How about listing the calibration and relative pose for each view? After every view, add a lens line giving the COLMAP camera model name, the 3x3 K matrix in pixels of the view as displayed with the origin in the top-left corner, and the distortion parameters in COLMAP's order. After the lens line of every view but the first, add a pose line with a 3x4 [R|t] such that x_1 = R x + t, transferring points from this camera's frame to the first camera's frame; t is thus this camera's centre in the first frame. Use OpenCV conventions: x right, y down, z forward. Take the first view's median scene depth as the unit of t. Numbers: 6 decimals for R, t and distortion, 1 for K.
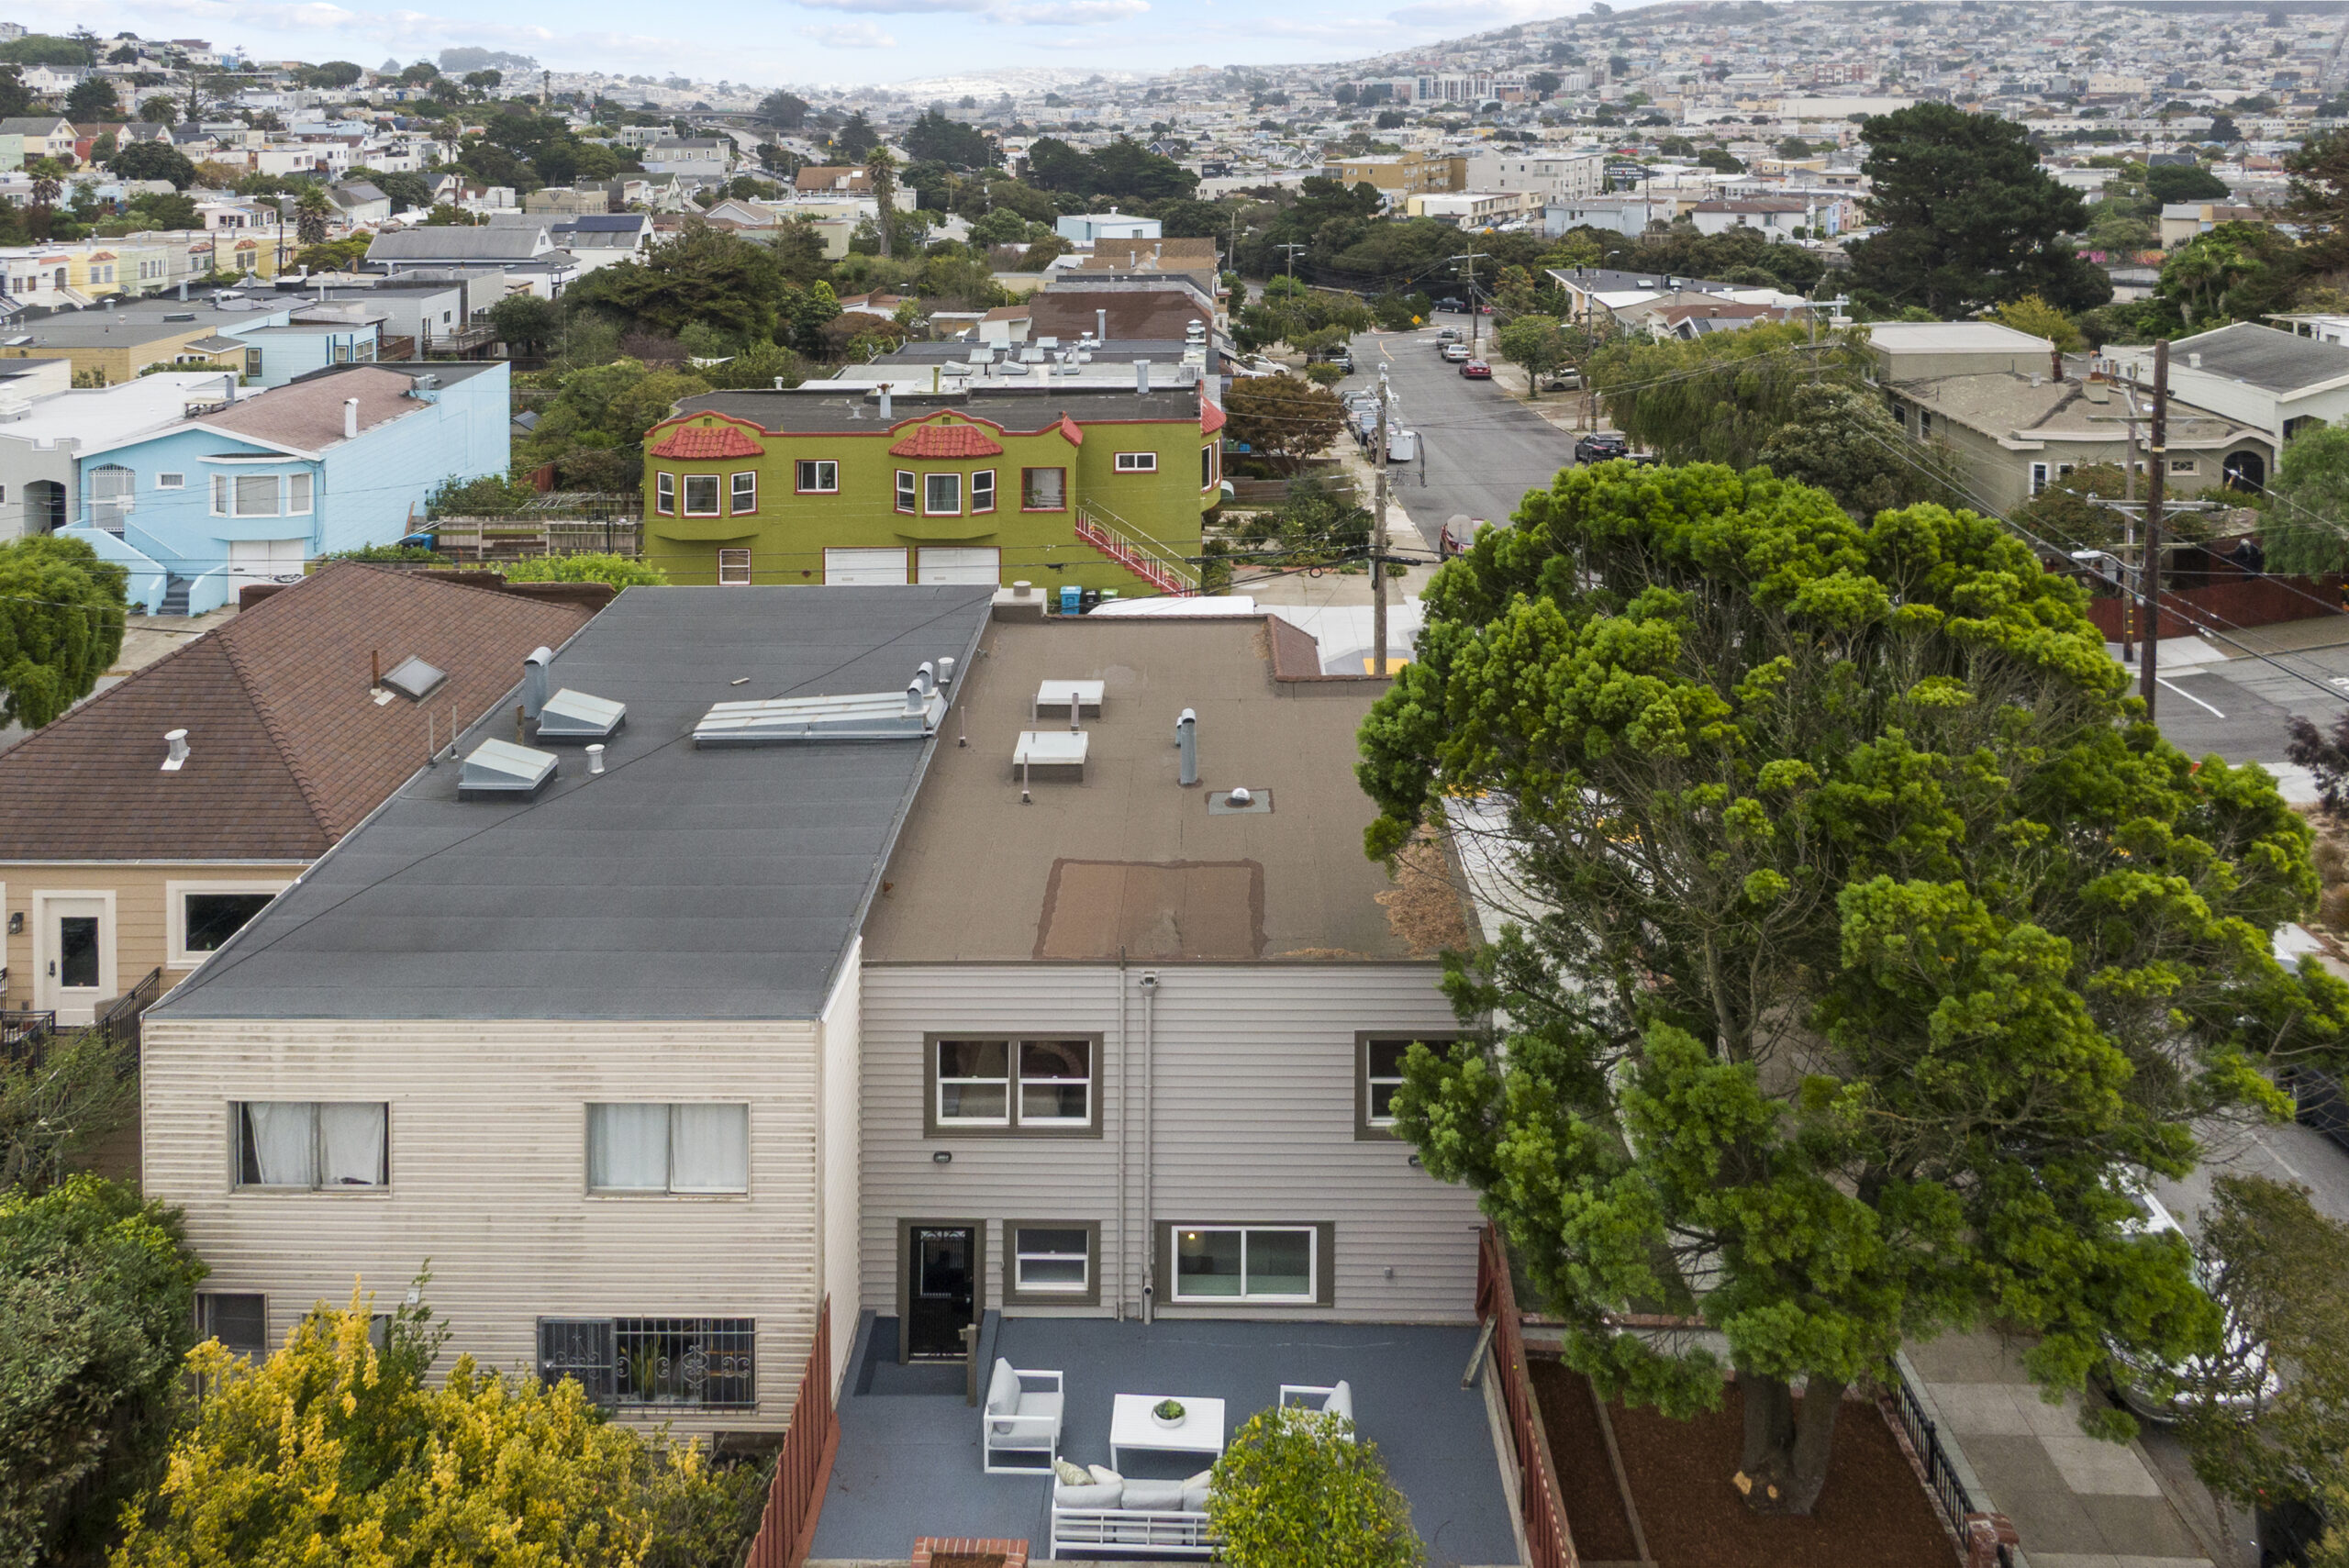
lens RADIAL K [[1689.2, 0, 1175.4], [0, 1689.2, 727.3], [0, 0, 1]] dist [0.001874, -0.002902]
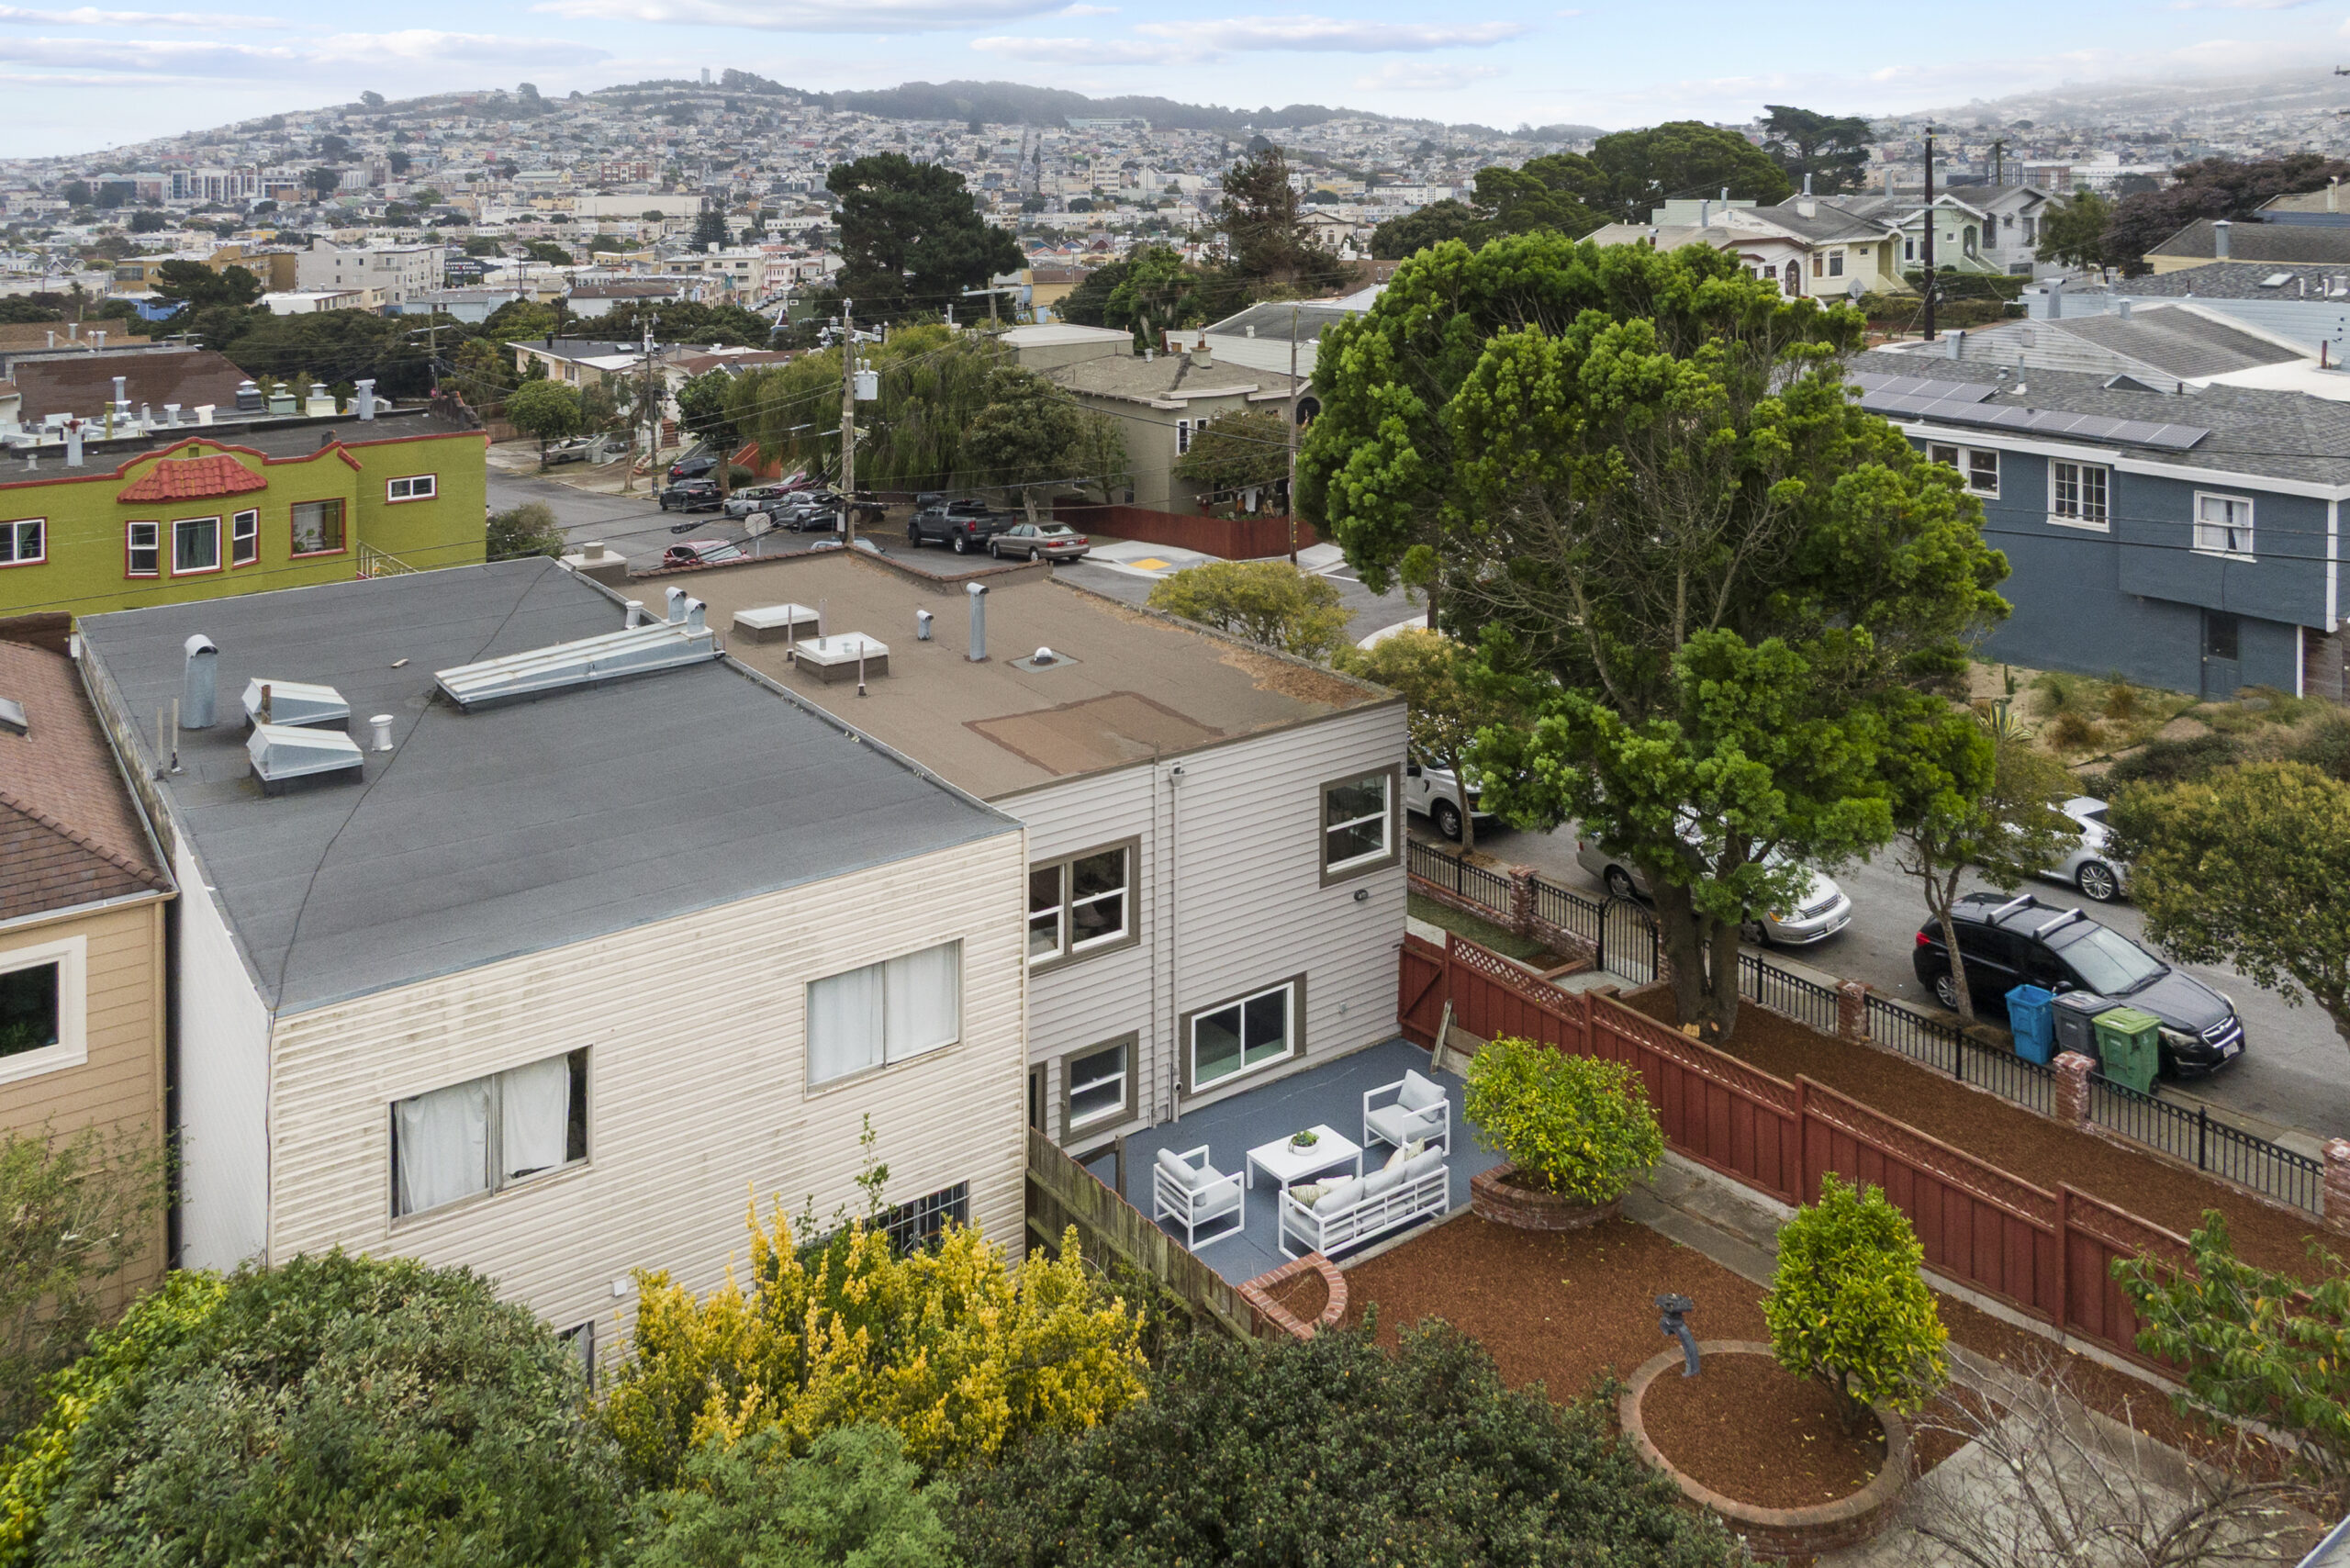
lens RADIAL K [[1687.1, 0, 1173.6], [0, 1687.1, 830.3], [0, 0, 1]] dist [0.025401, -0.024947]
pose [[0.801676, -0.220279, 0.555691, -0.572632], [0.219061, 0.973215, 0.069756, 0.104572], [-0.556173, 0.065808, 0.828457, 0.120222]]
